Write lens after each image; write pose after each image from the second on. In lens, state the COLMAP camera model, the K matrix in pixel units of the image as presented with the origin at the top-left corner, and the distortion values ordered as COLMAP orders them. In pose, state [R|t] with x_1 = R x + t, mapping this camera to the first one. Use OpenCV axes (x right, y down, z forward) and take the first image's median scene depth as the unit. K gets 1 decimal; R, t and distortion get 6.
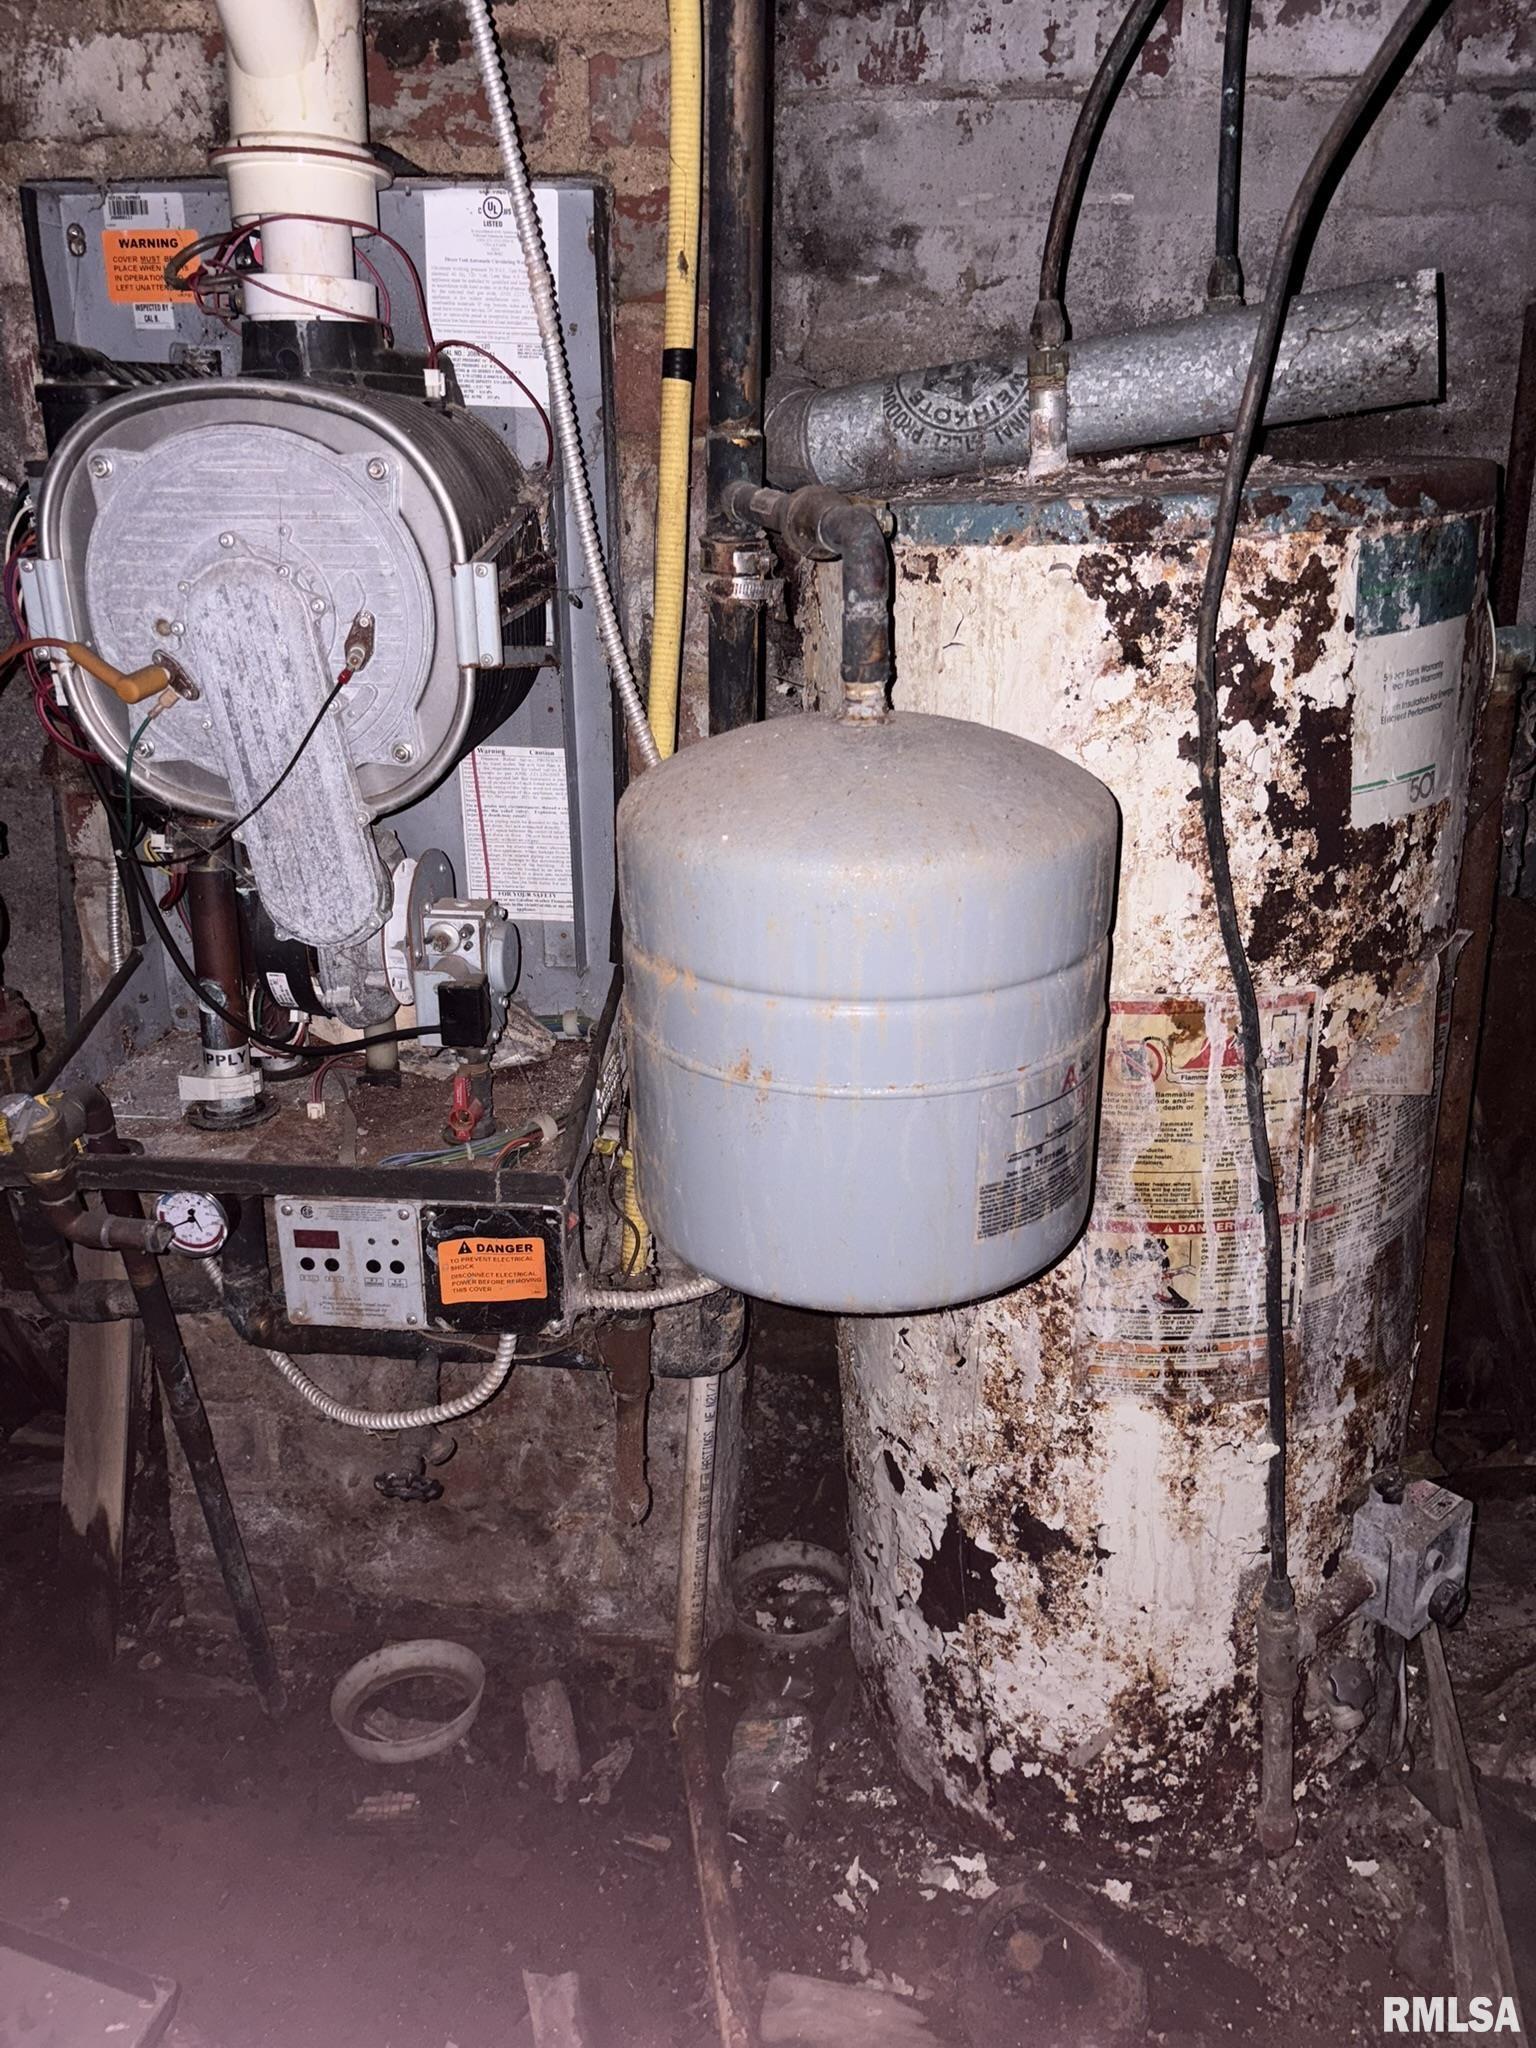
lens RADIAL K [[1577.7, 0, 774.9], [0, 1577.7, 1011.5], [0, 0, 1]] dist [0.005830, 0.008186]
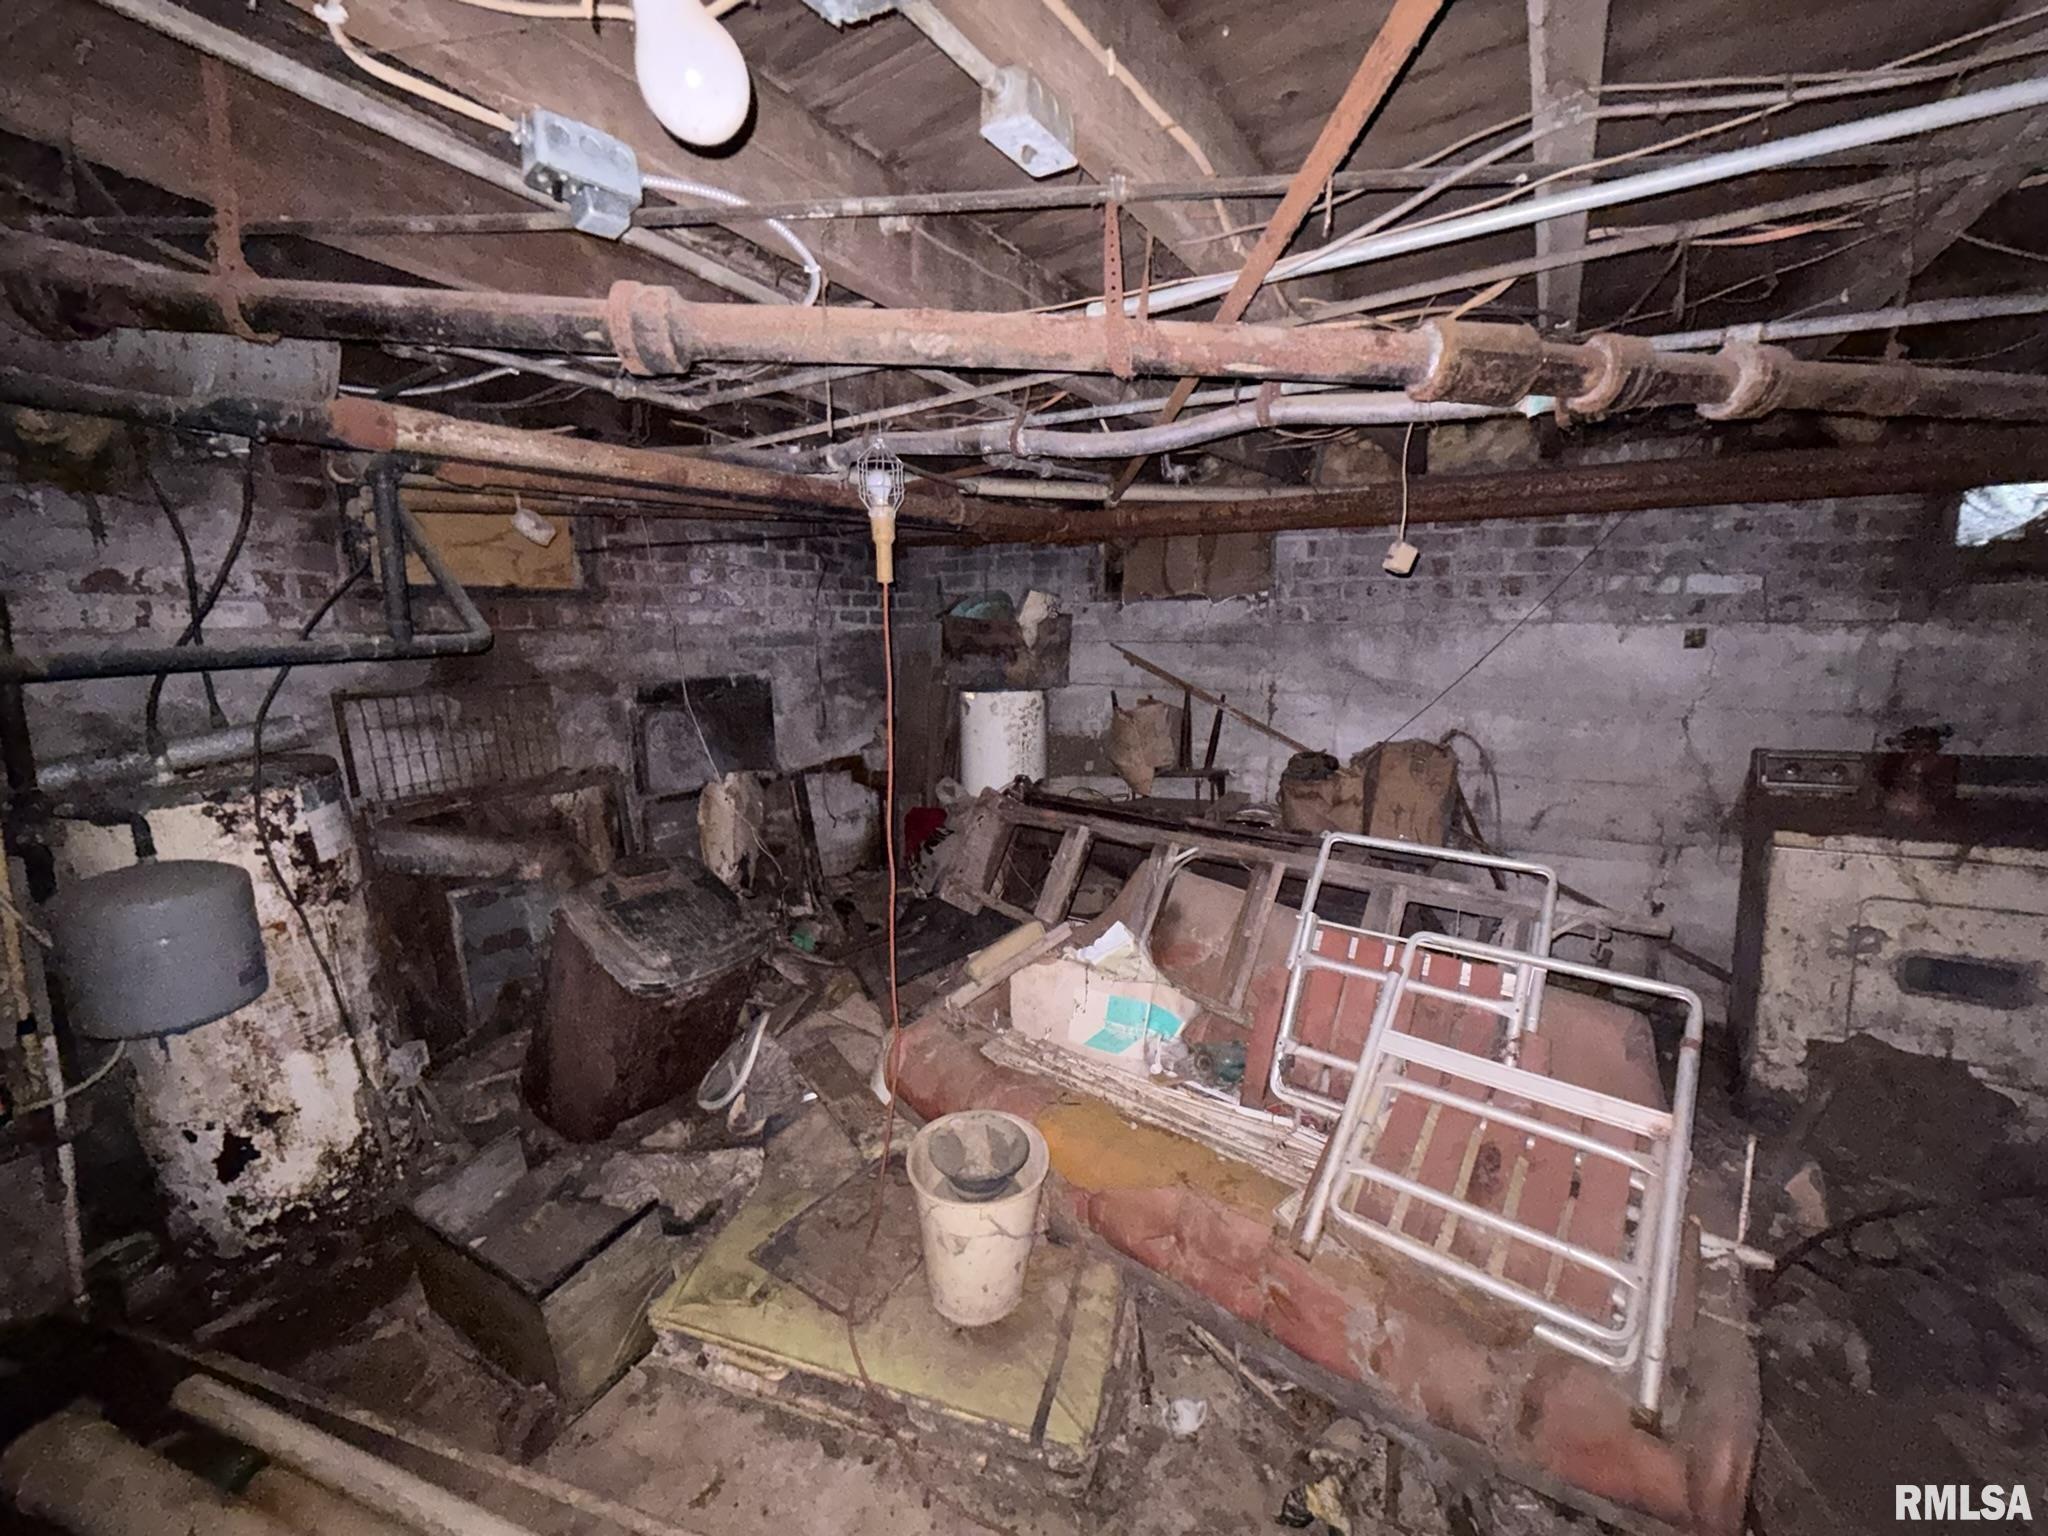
lens RADIAL K [[815.6, 0, 1022.9], [0, 815.6, 766.7], [0, 0, 1]] dist [-0.000176, 0.000508]
pose [[0.454479, -0.157249, 0.876767, -0.458743], [0.318332, 0.947966, 0.005009, 0.162738], [-0.831933, 0.276827, 0.480889, -1.171071]]
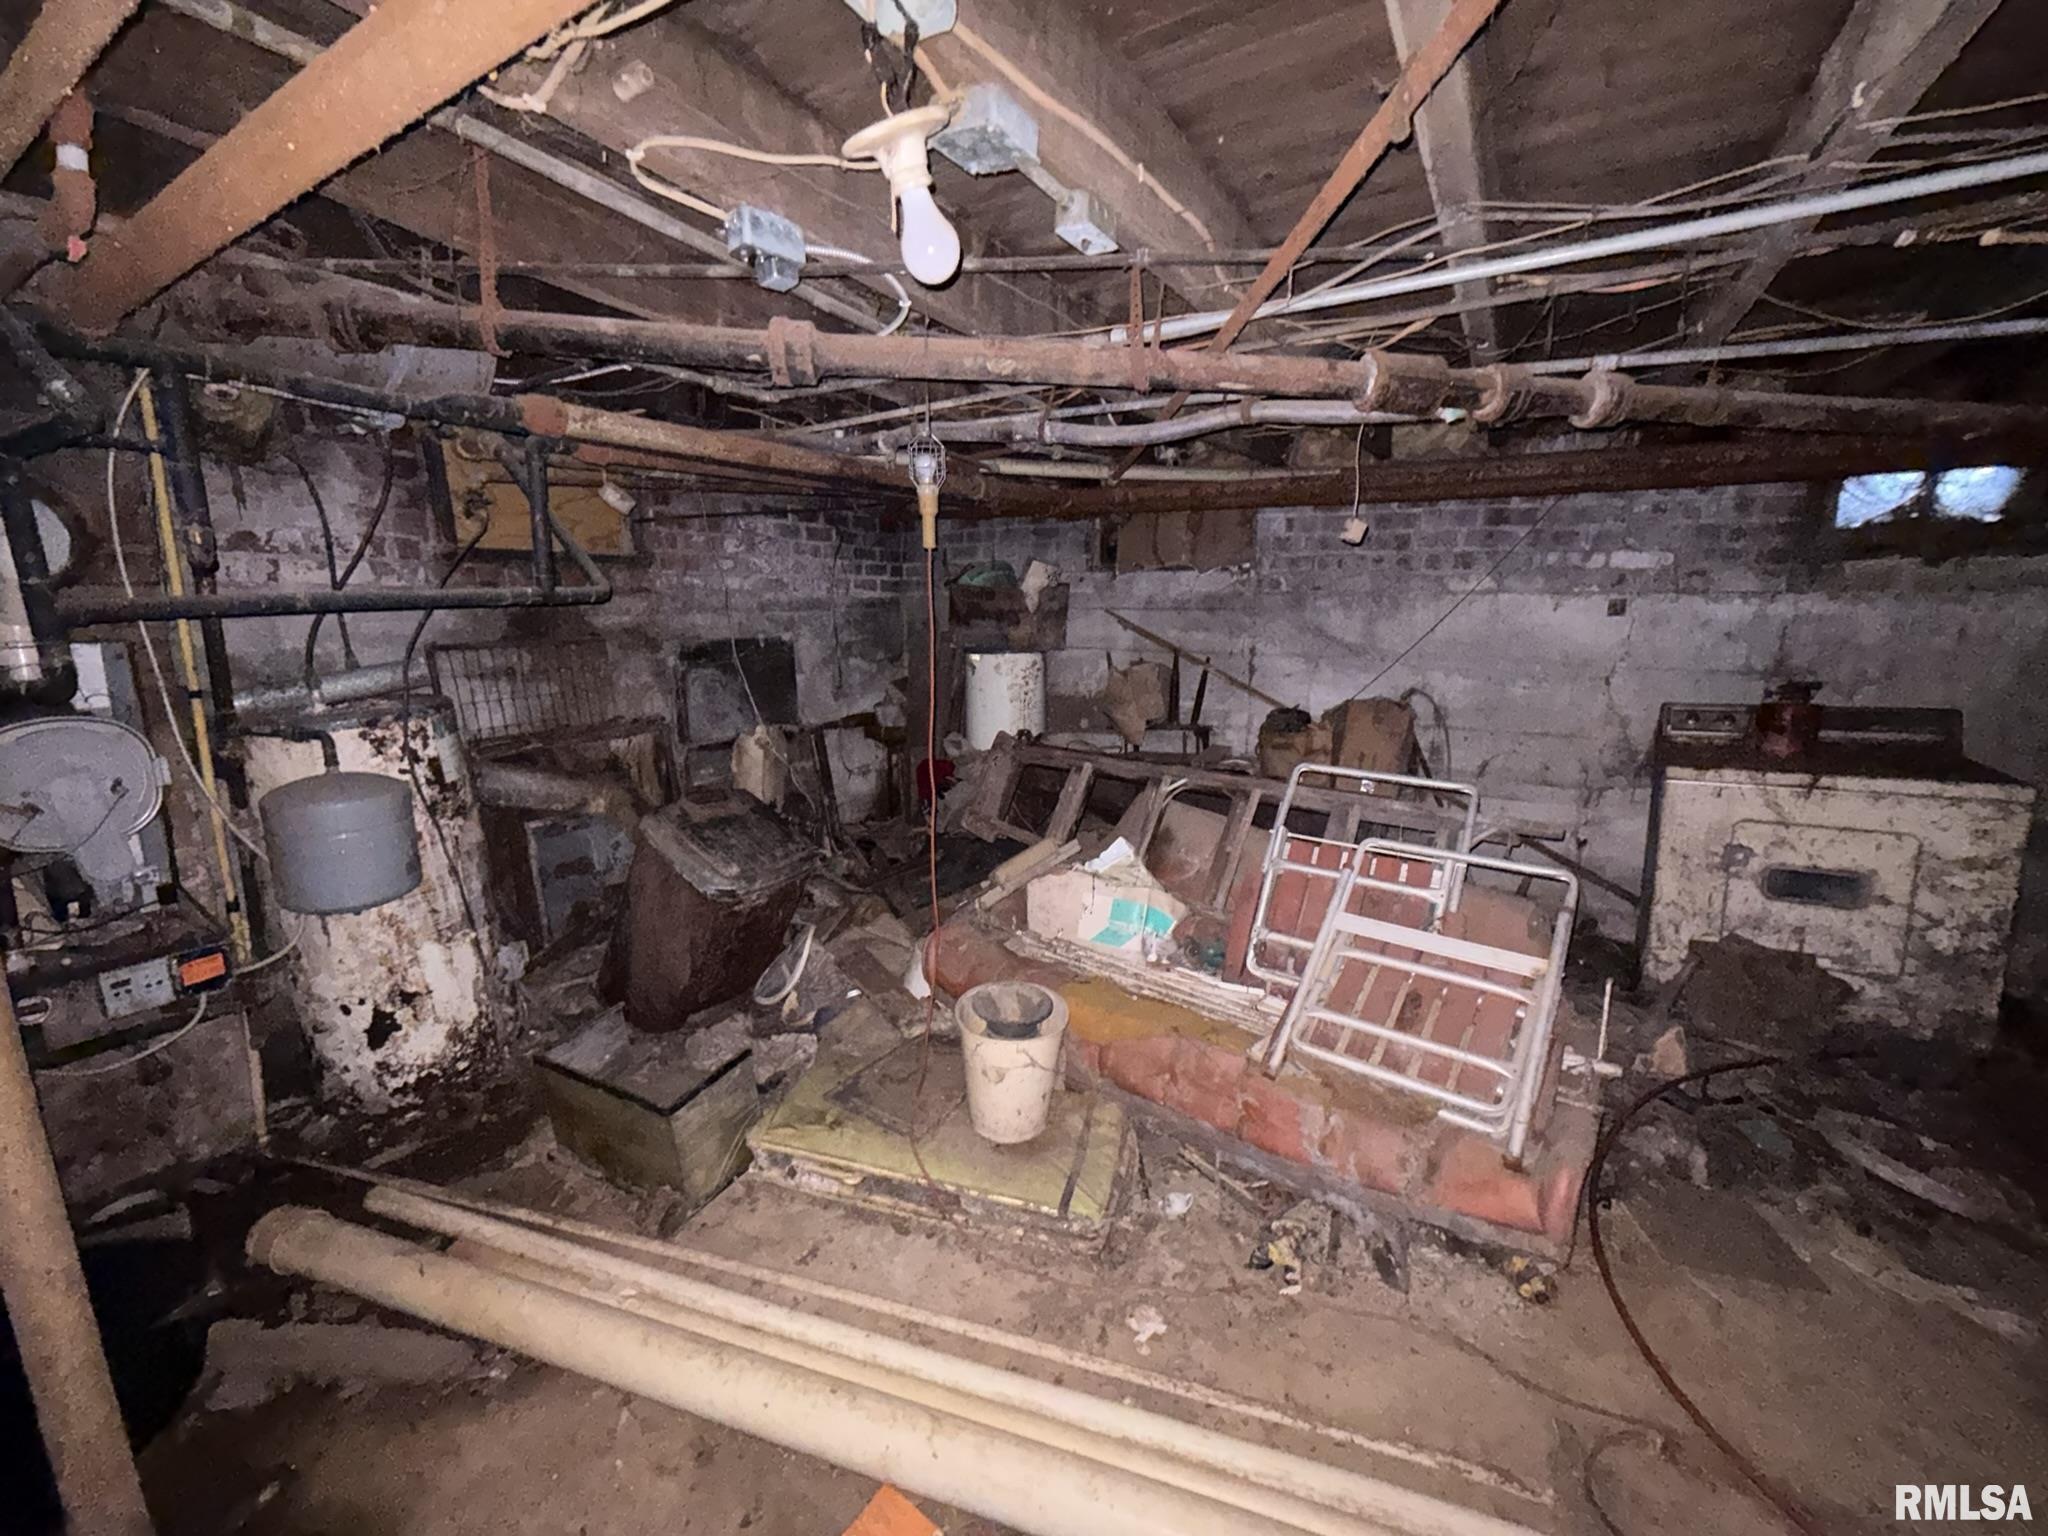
lens RADIAL K [[815.6, 0, 1023.3], [0, 815.6, 765.9], [0, 0, 1]] dist [-0.000176, 0.000508]
pose [[0.434745, -0.178694, 0.882647, -0.804394], [0.314061, 0.948667, 0.037370, 0.222706], [-0.844015, 0.260959, 0.468549, -1.223742]]
